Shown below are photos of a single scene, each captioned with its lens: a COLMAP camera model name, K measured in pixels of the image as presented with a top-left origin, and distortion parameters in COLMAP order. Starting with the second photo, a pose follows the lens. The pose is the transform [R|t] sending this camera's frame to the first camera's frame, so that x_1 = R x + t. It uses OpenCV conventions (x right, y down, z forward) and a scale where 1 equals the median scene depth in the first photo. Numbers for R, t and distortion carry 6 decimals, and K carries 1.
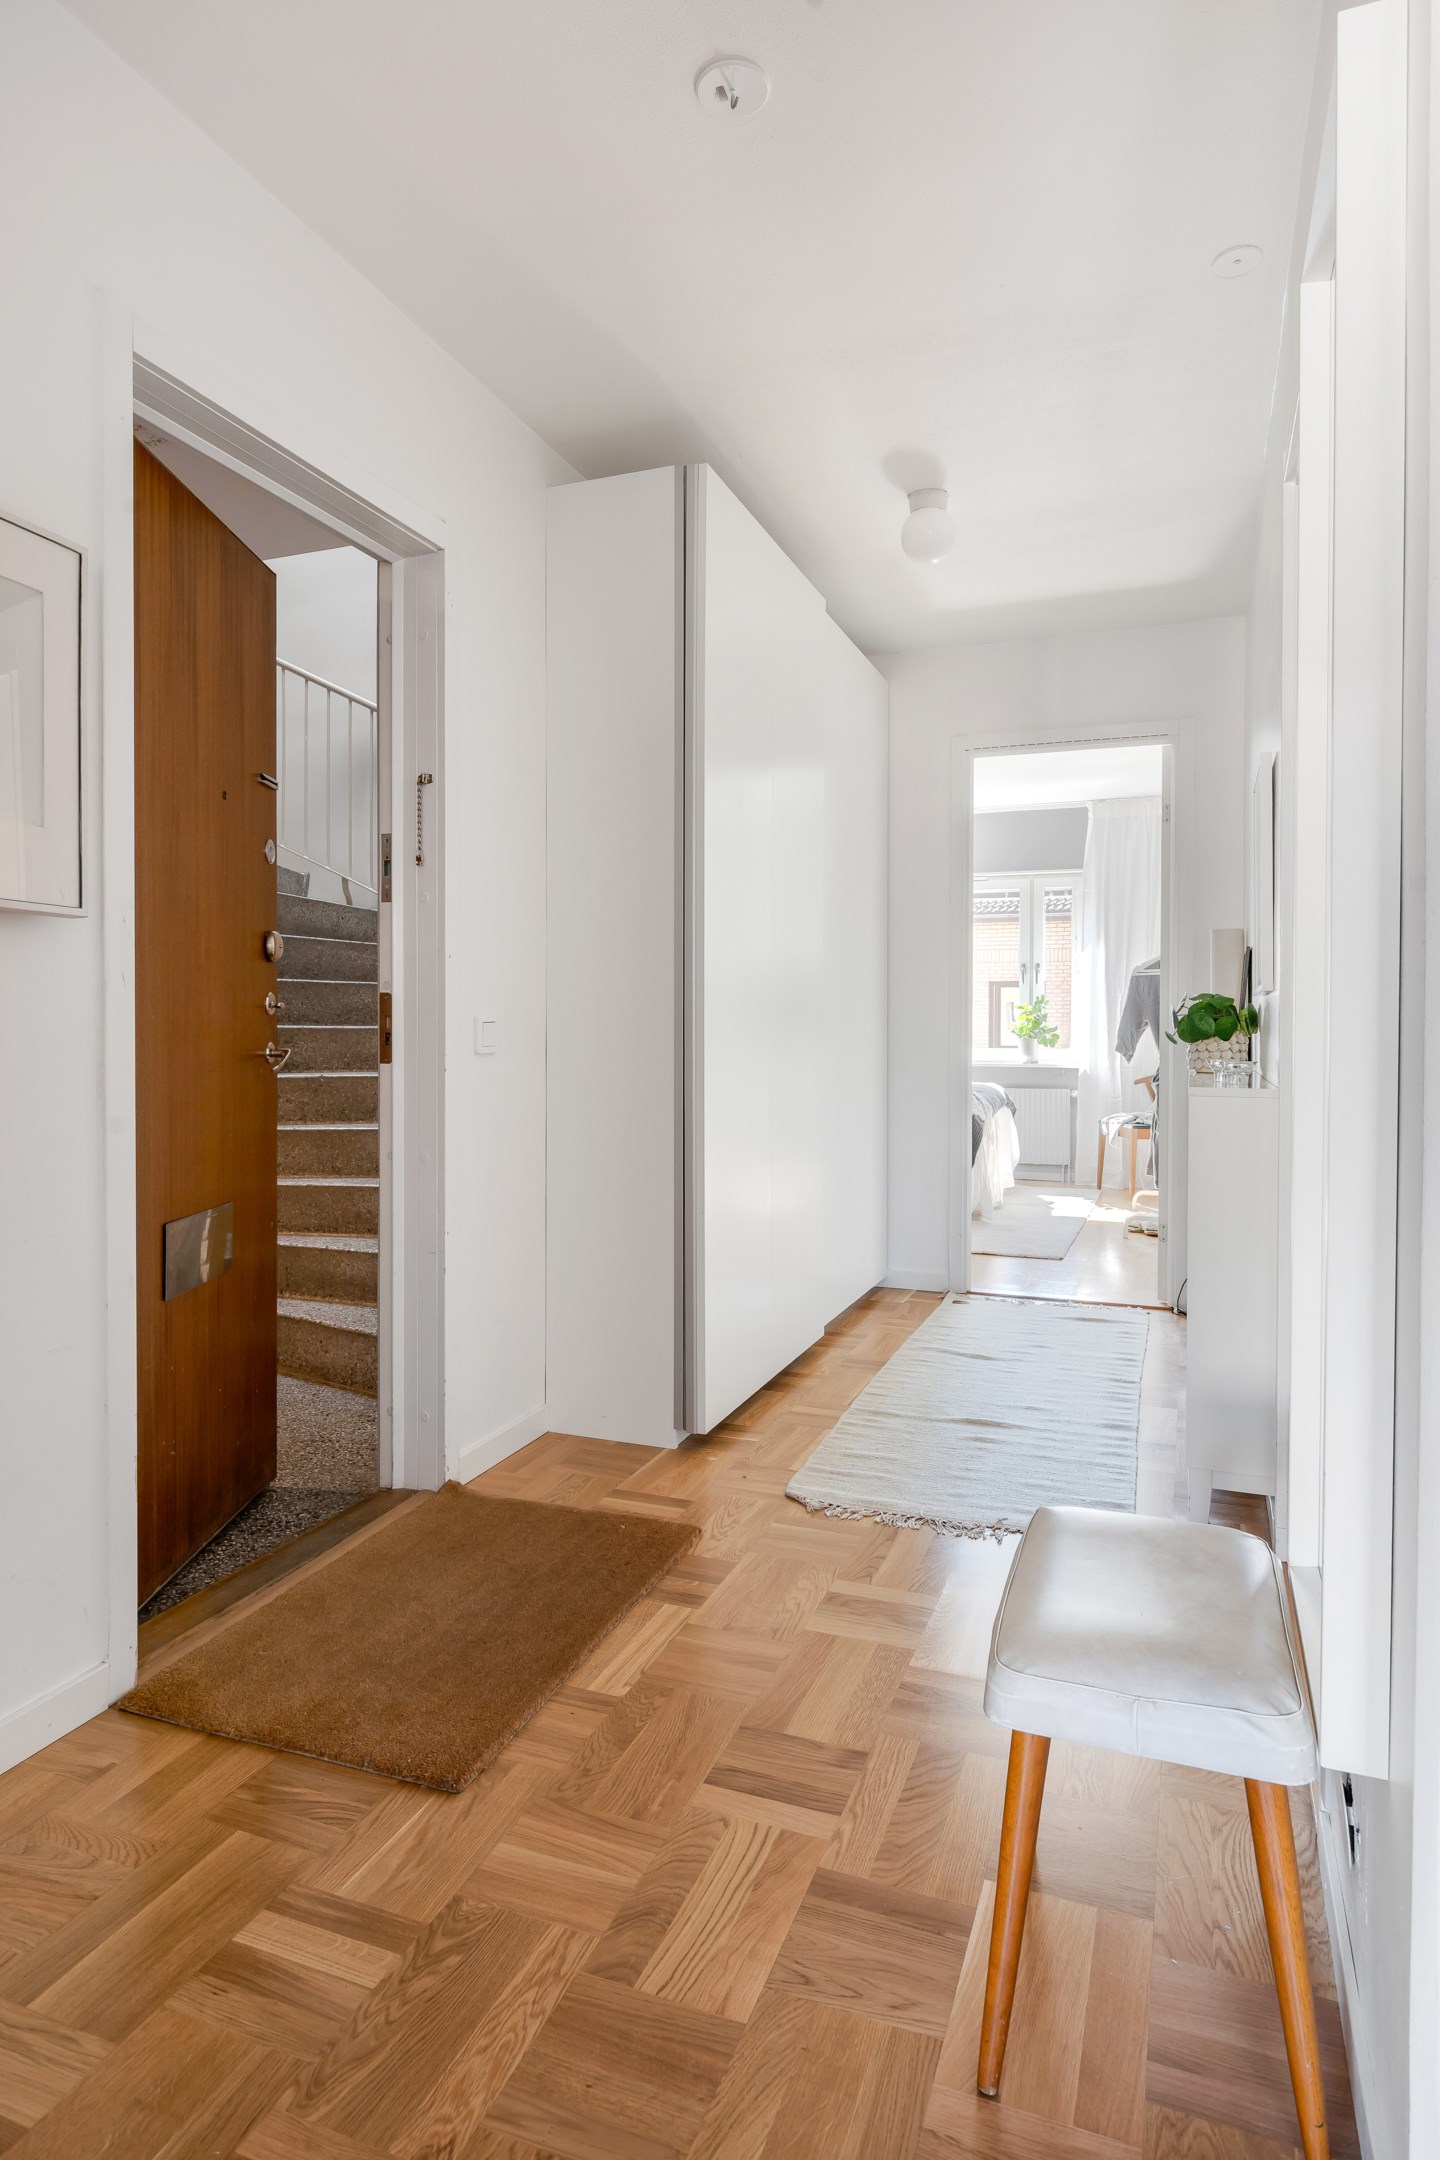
lens RADIAL K [[1235.3, 0, 720.0], [0, 1235.3, 1080.0], [0, 0, 1]] dist [-0.001269, -0.000375]
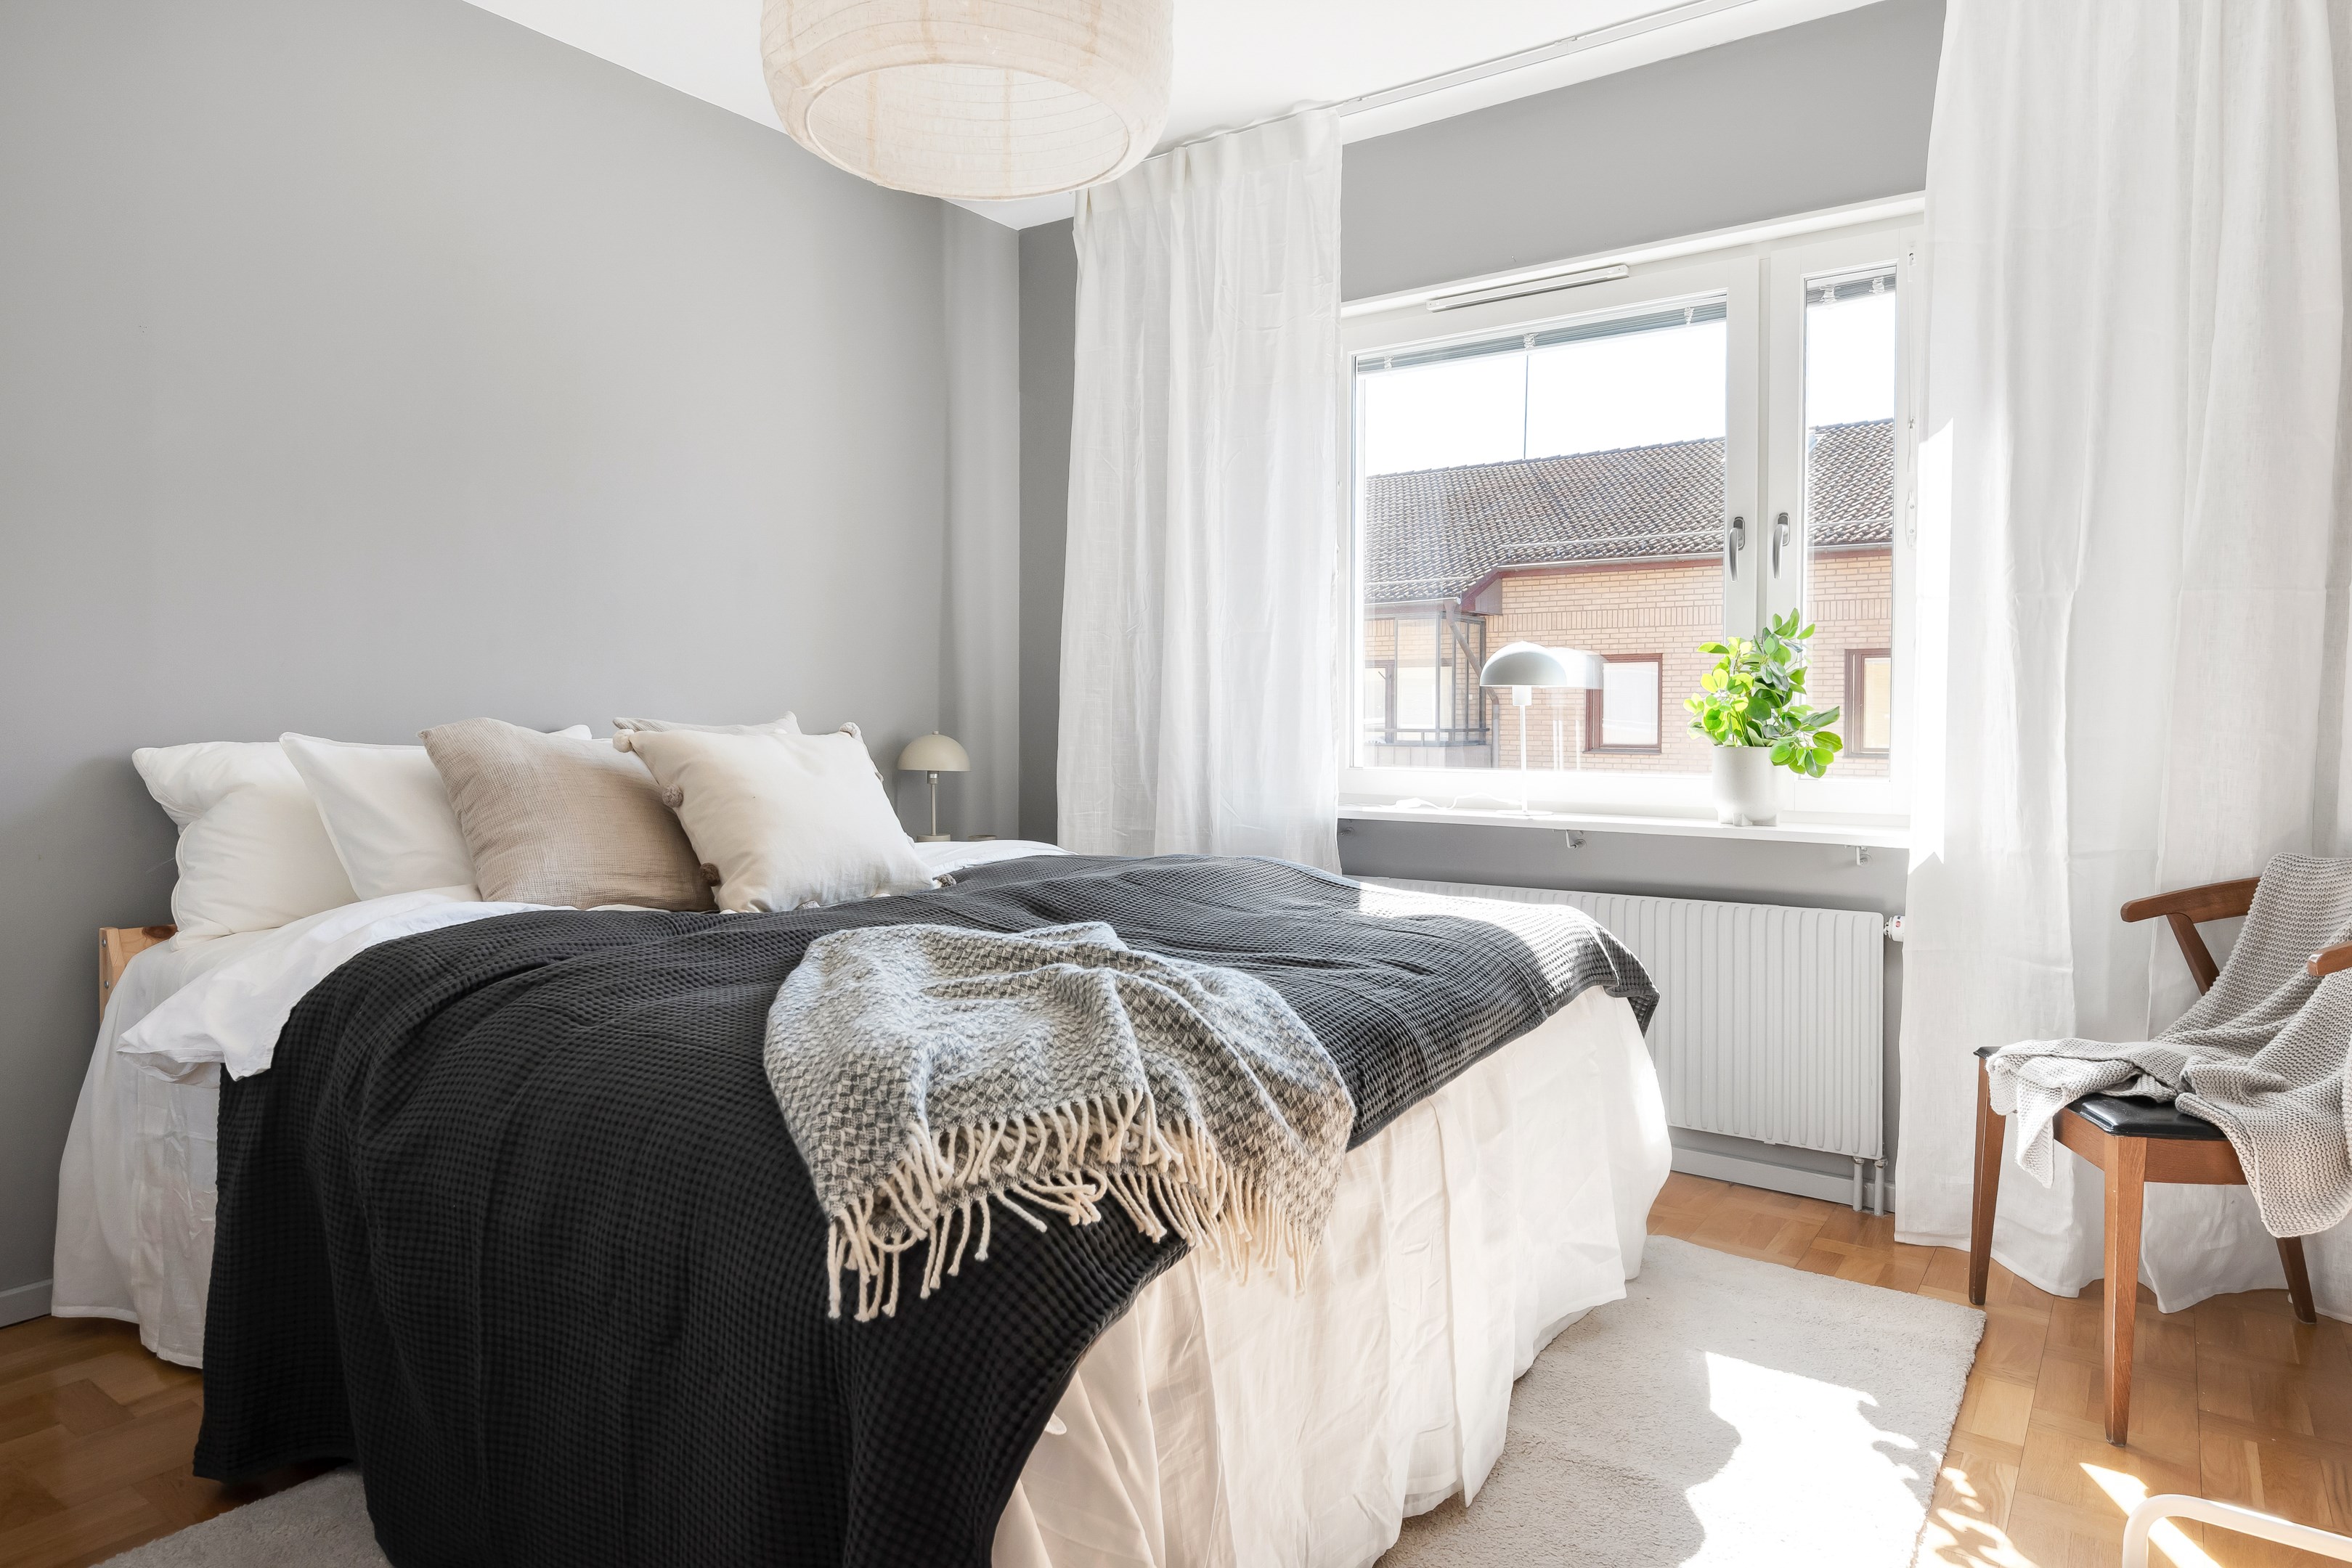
lens RADIAL K [[1386.4, 0, 1225.2], [0, 1386.4, 740.1], [0, 0, 1]] dist [0.019210, -0.001369]
pose [[0.973454, 0.014299, -0.228438, 0.204889], [-0.020709, 0.999455, -0.025689, -0.023335], [0.227946, 0.029738, 0.973220, 0.630484]]
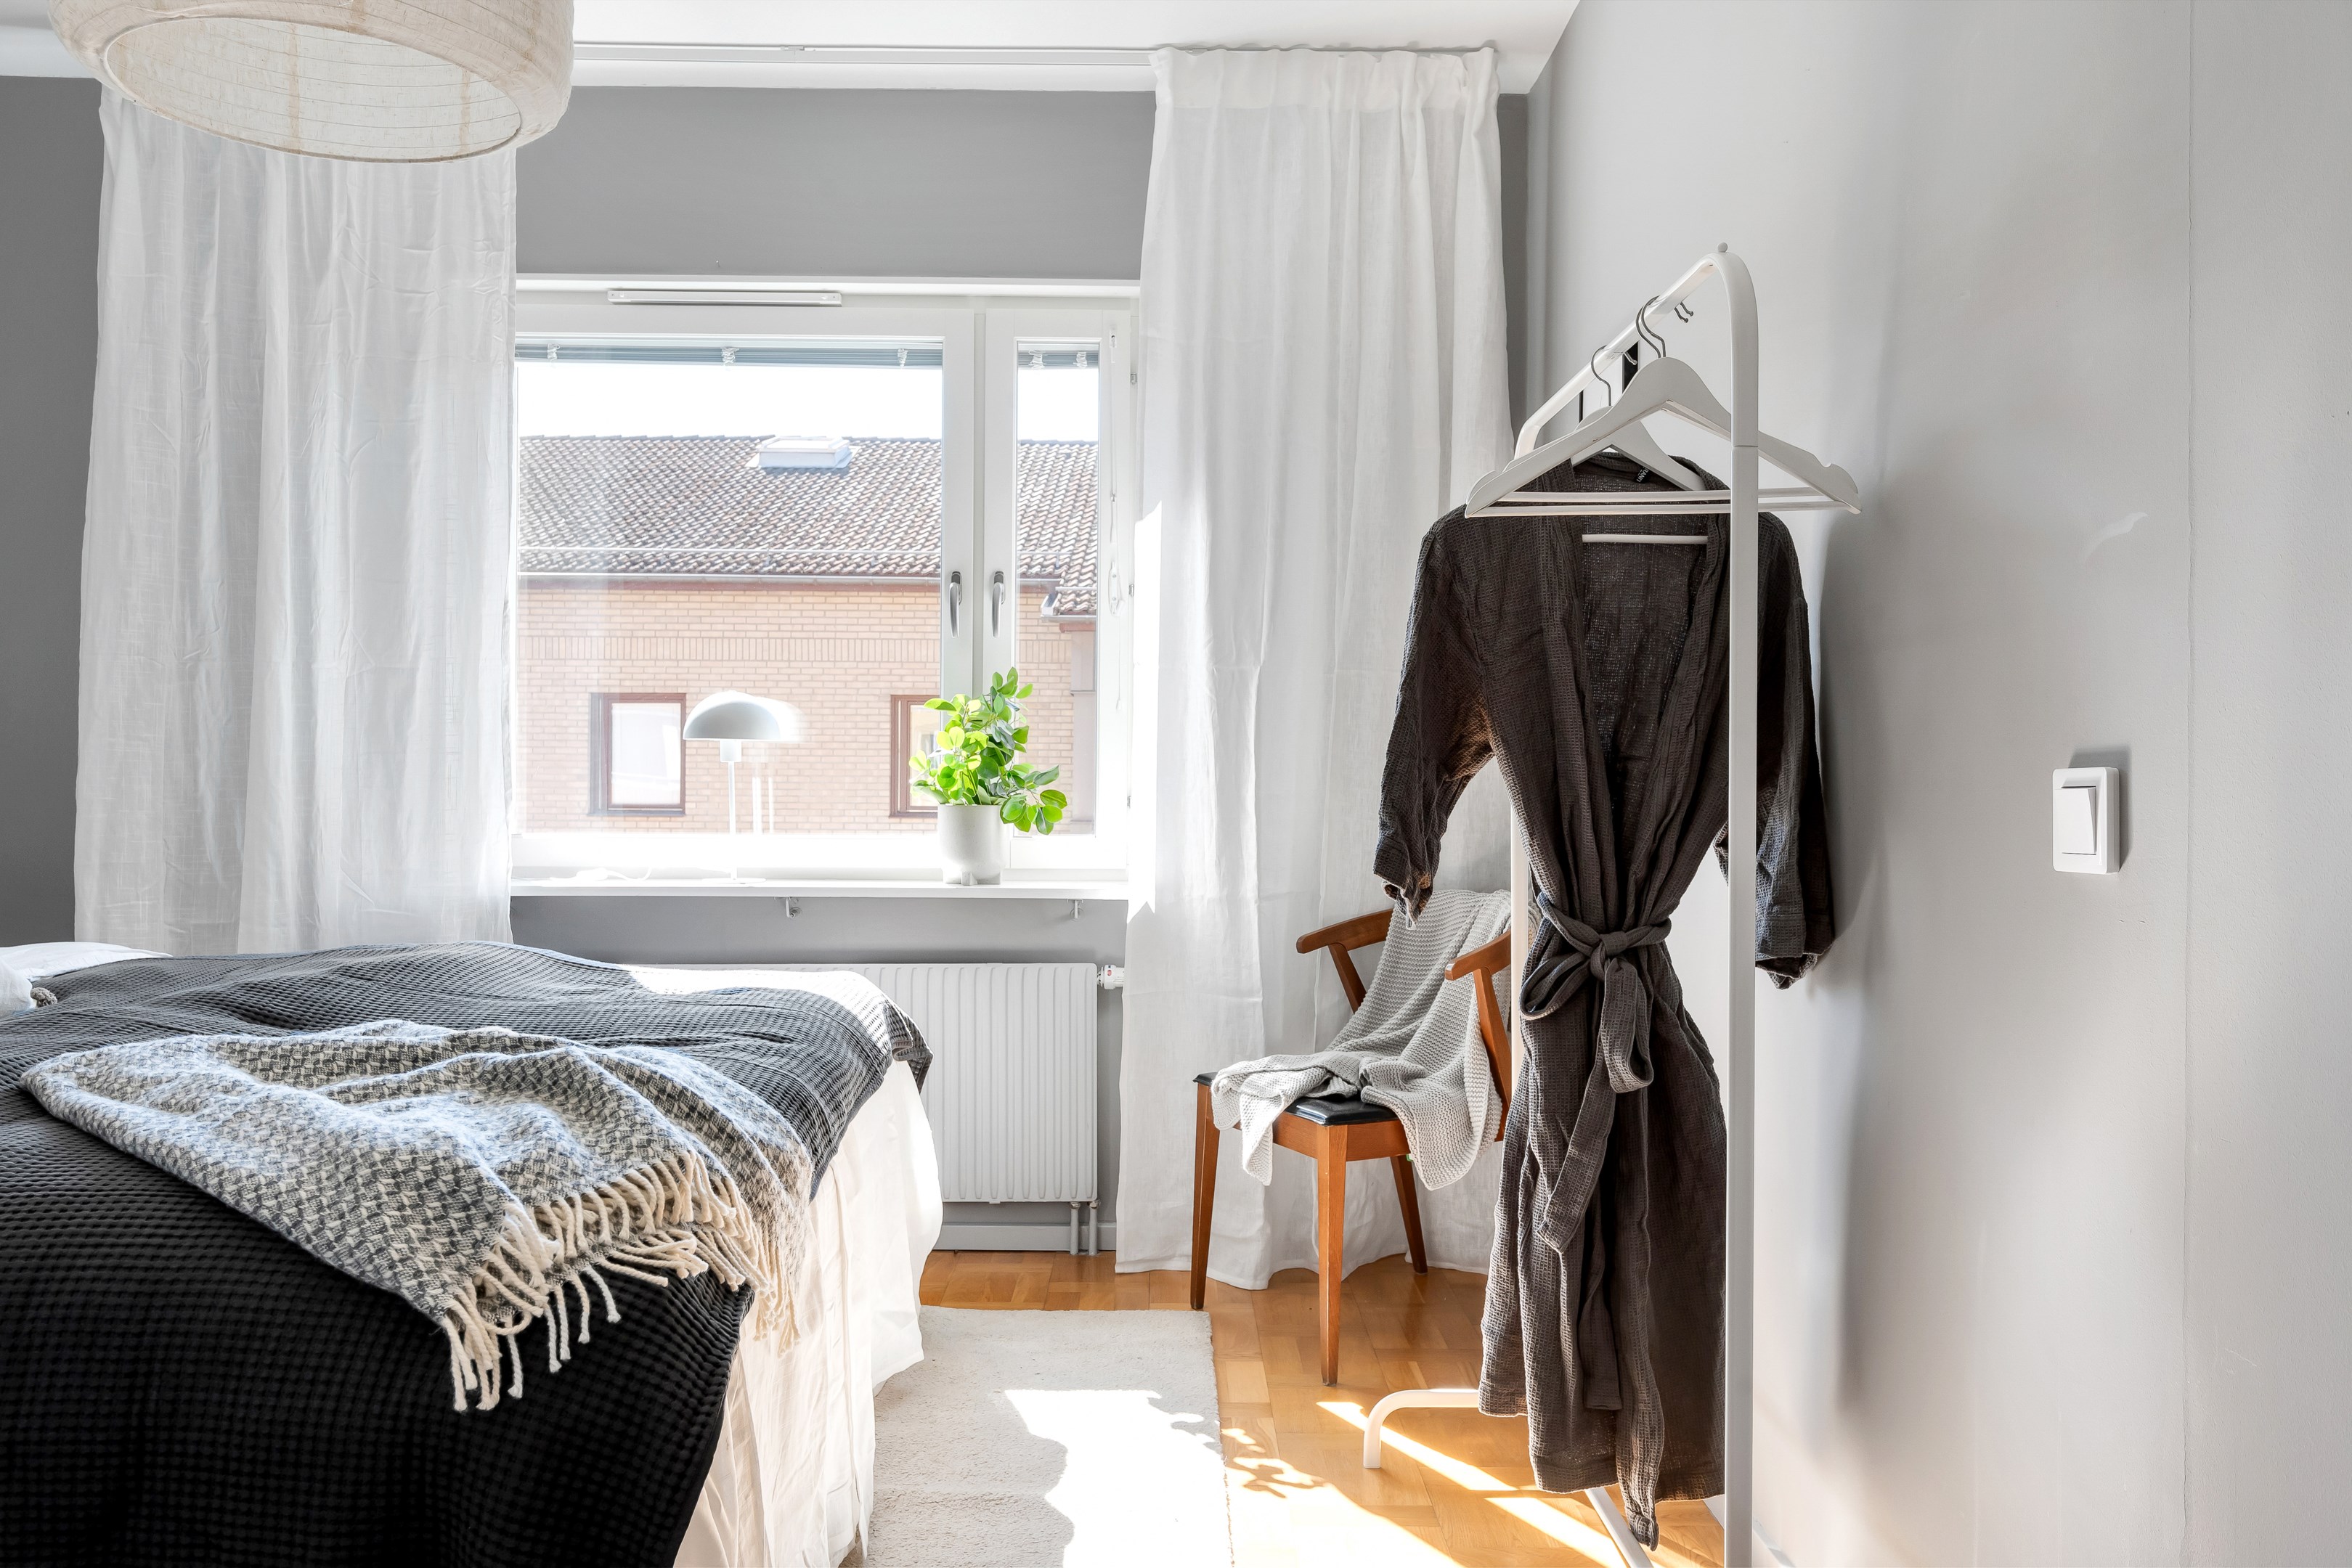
lens RADIAL K [[1732.9, 0, 1176.0], [0, 1732.9, 784.0], [0, 0, 1]] dist [0.068978, -0.009439]
pose [[0.932116, 0.010145, 0.362018, 0.140344], [0.004249, 0.999232, -0.038944, -0.021450], [-0.362135, 0.037839, 0.931357, 0.576438]]
